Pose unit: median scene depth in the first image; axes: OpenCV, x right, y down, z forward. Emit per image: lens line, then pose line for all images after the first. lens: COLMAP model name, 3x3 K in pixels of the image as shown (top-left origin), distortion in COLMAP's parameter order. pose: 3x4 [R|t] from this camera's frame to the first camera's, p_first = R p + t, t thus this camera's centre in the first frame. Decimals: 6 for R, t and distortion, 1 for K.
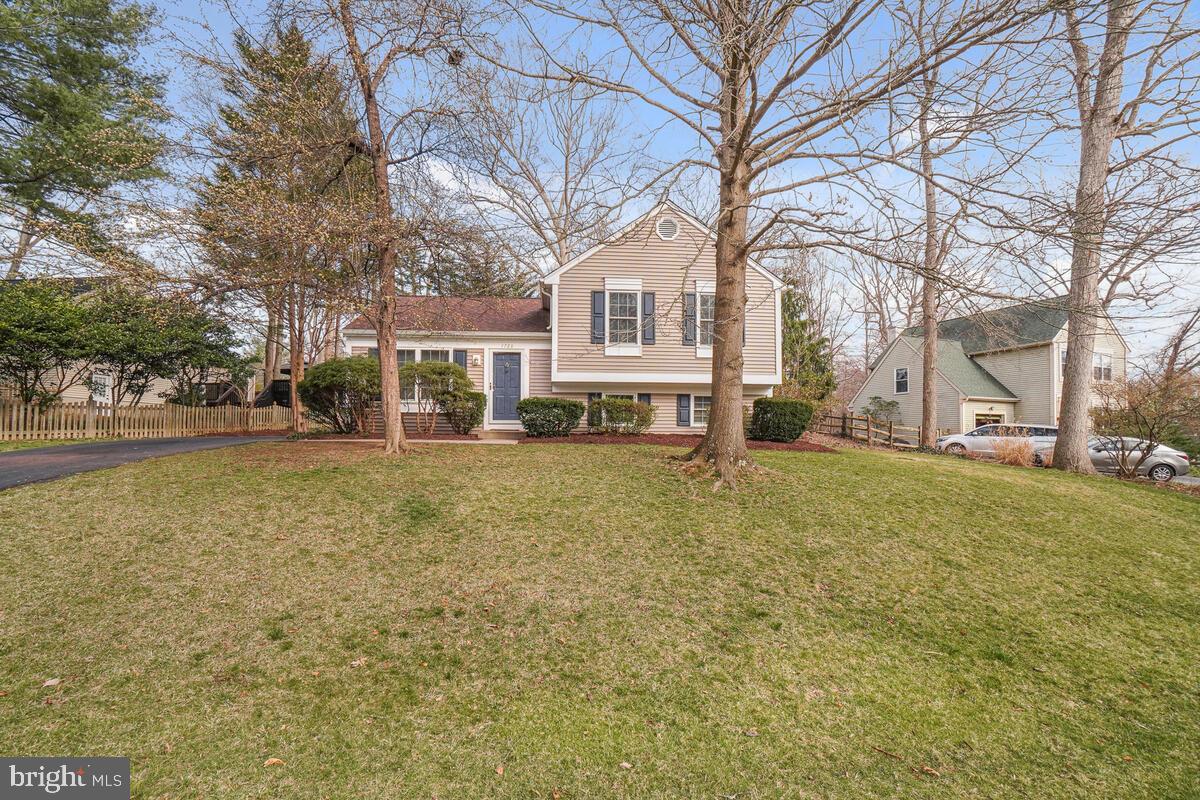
lens RADIAL K [[527.7, 0, 597.1], [0, 527.7, 411.8], [0, 0, 1]] dist [-0.038211, 0.000253]
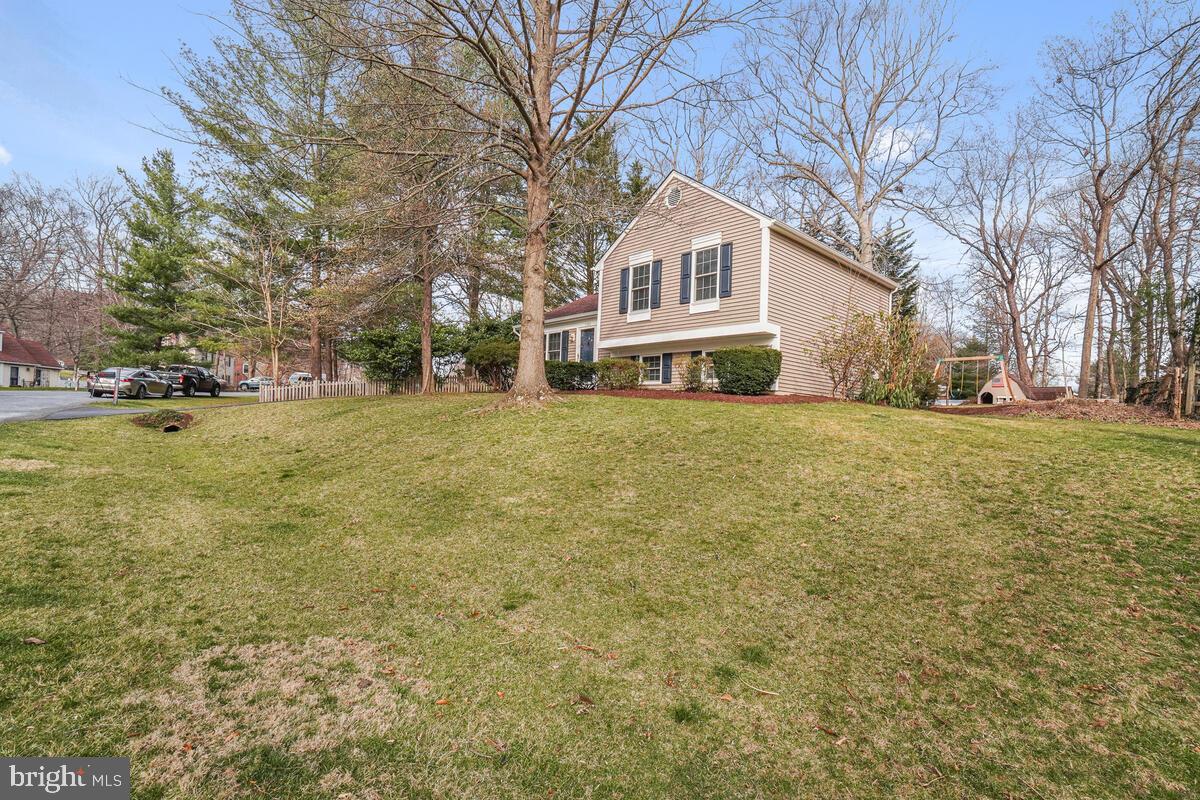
lens RADIAL K [[527.7, 0, 597.1], [0, 527.7, 411.8], [0, 0, 1]] dist [-0.038211, 0.000253]
pose [[0.607447, 0.012723, -0.794259, 0.885013], [0.009886, 0.999673, 0.023574, 0.060000], [0.794299, -0.022172, 0.607122, 0.233957]]
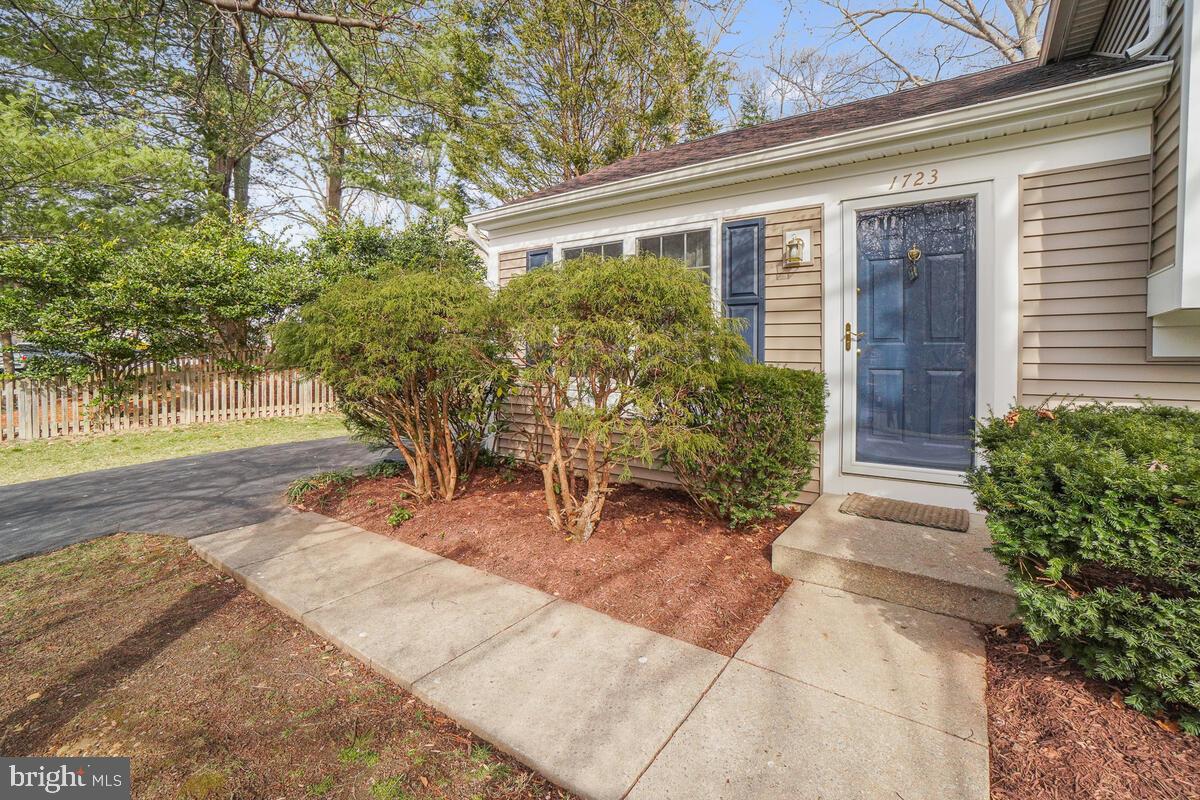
lens RADIAL K [[542.7, 0, 597.6], [0, 542.7, 365.4], [0, 0, 1]] dist [-0.055564, 0.020014]
pose [[0.764753, 0.004741, -0.644306, -0.123201], [0.031289, 0.998520, 0.044486, -0.050998], [0.643563, -0.054181, 0.763473, 0.706324]]
